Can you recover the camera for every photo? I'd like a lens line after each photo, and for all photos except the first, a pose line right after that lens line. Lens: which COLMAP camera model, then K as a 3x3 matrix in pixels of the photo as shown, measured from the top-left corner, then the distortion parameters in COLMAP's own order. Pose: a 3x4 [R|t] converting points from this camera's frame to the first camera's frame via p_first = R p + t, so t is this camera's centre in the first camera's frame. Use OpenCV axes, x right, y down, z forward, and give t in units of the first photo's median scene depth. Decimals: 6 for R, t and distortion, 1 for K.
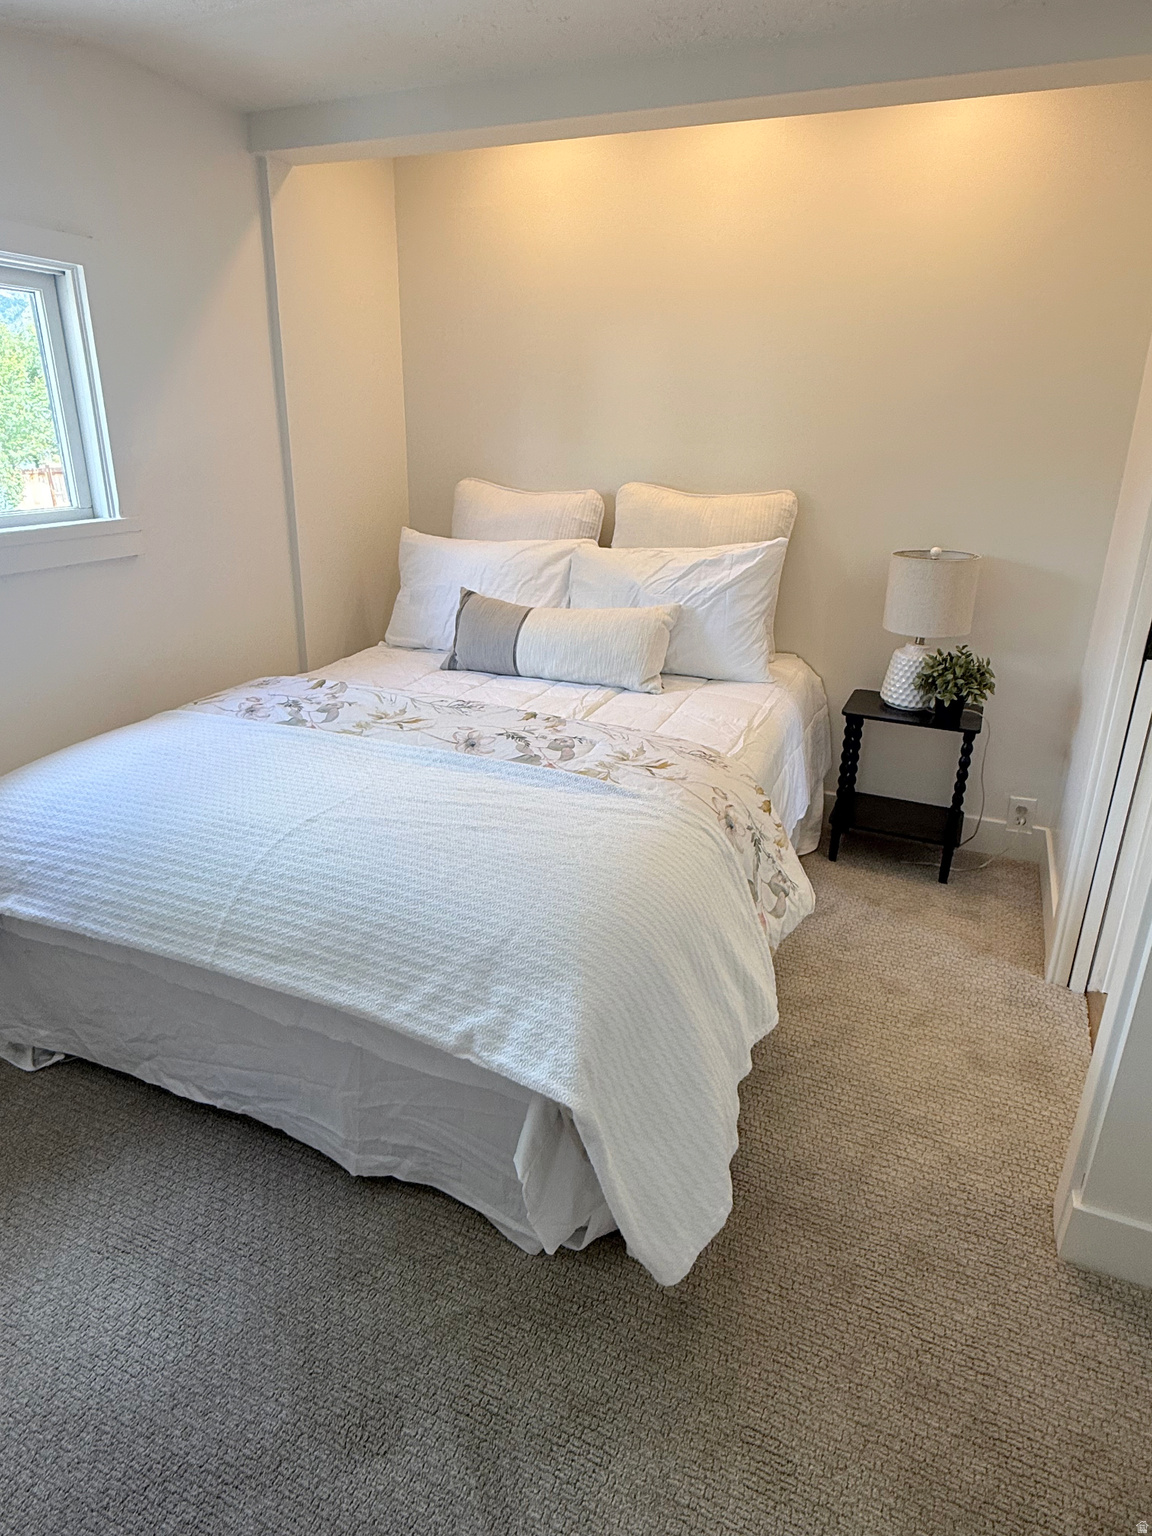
lens RADIAL K [[881.1, 0, 574.7], [0, 881.1, 764.0], [0, 0, 1]] dist [-0.001167, 0.000857]
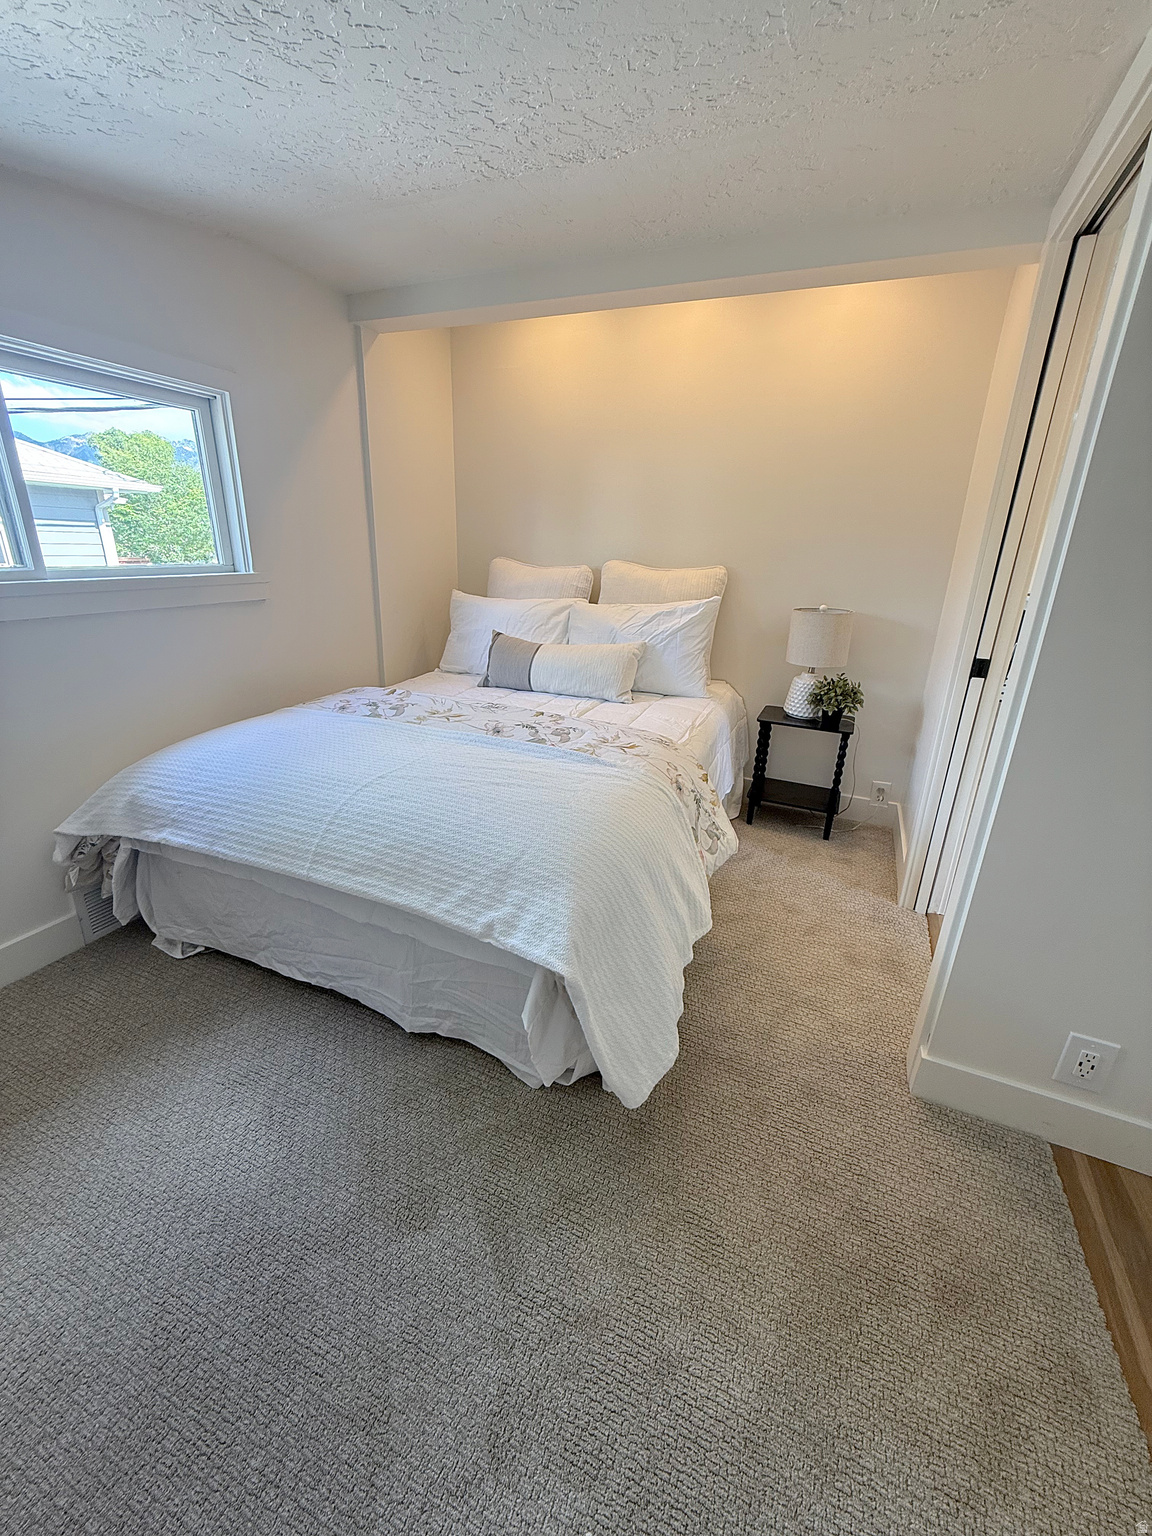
lens RADIAL K [[598.9, 0, 576.0], [0, 598.9, 768.0], [0, 0, 1]] dist [0.000060, 0.000110]
pose [[0.999891, 0.012678, 0.007509, 0.003035], [-0.012604, 0.999873, -0.009725, 0.050894], [-0.007631, 0.009629, 0.999925, 0.040811]]
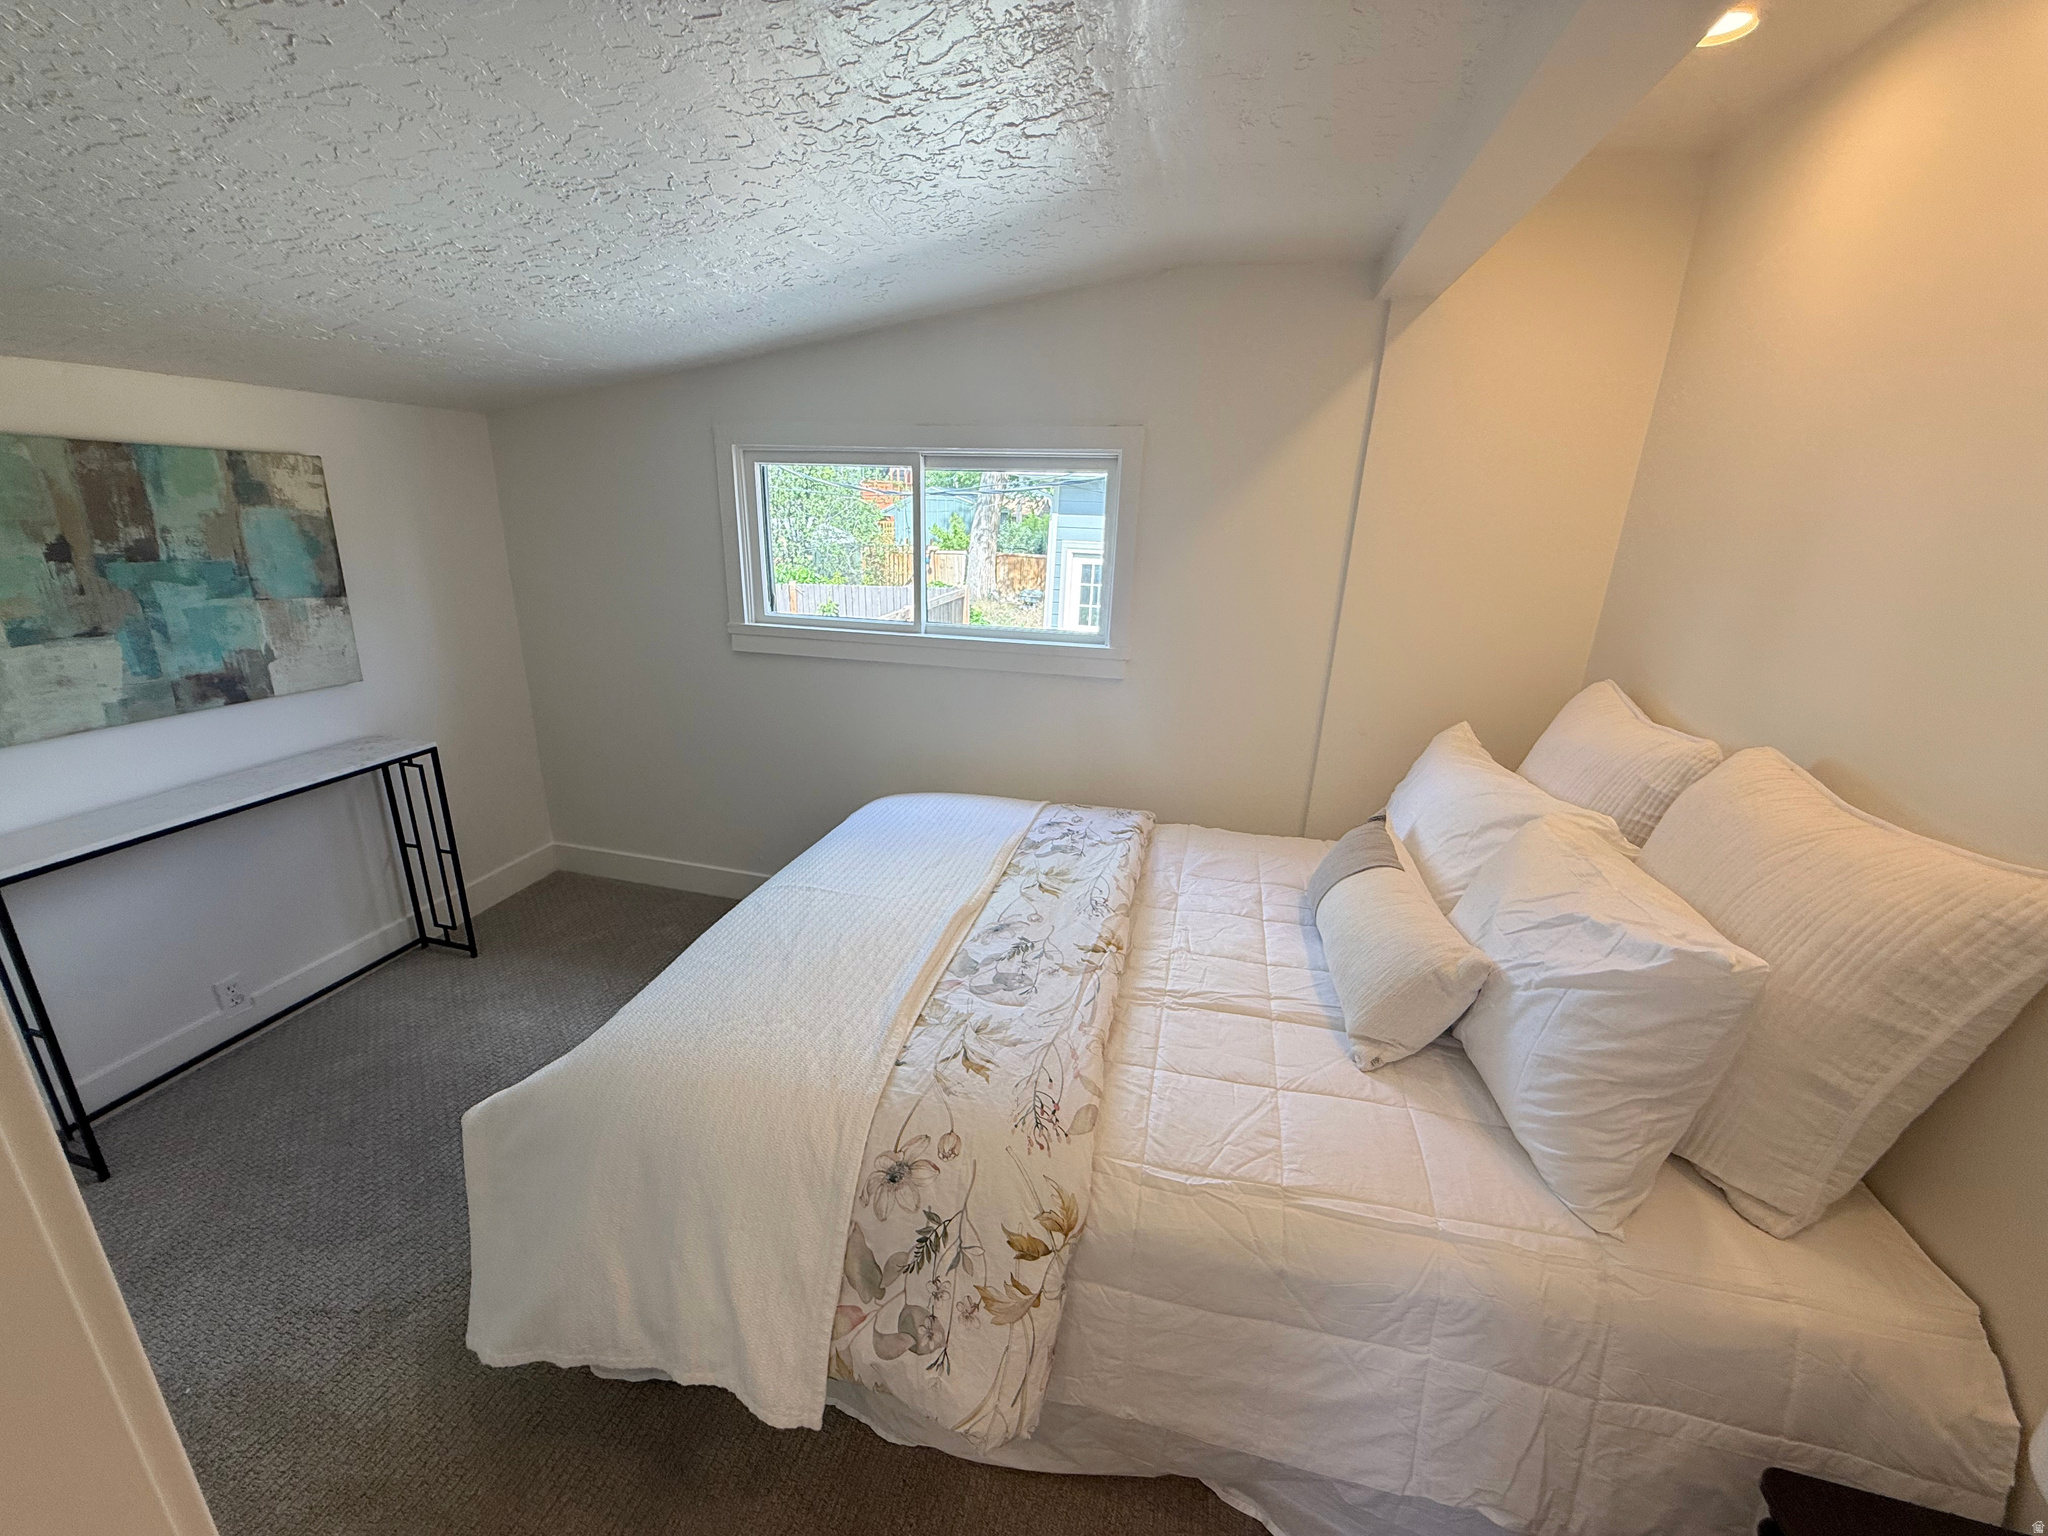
lens RADIAL K [[798.6, 0, 1024.0], [0, 798.6, 768.0], [0, 0, 1]] dist [0.000060, 0.000110]
pose [[0.154351, 0.299829, -0.941424, 0.742039], [-0.357600, 0.905195, 0.229661, -0.443644], [0.921031, 0.301205, 0.246936, 0.858309]]
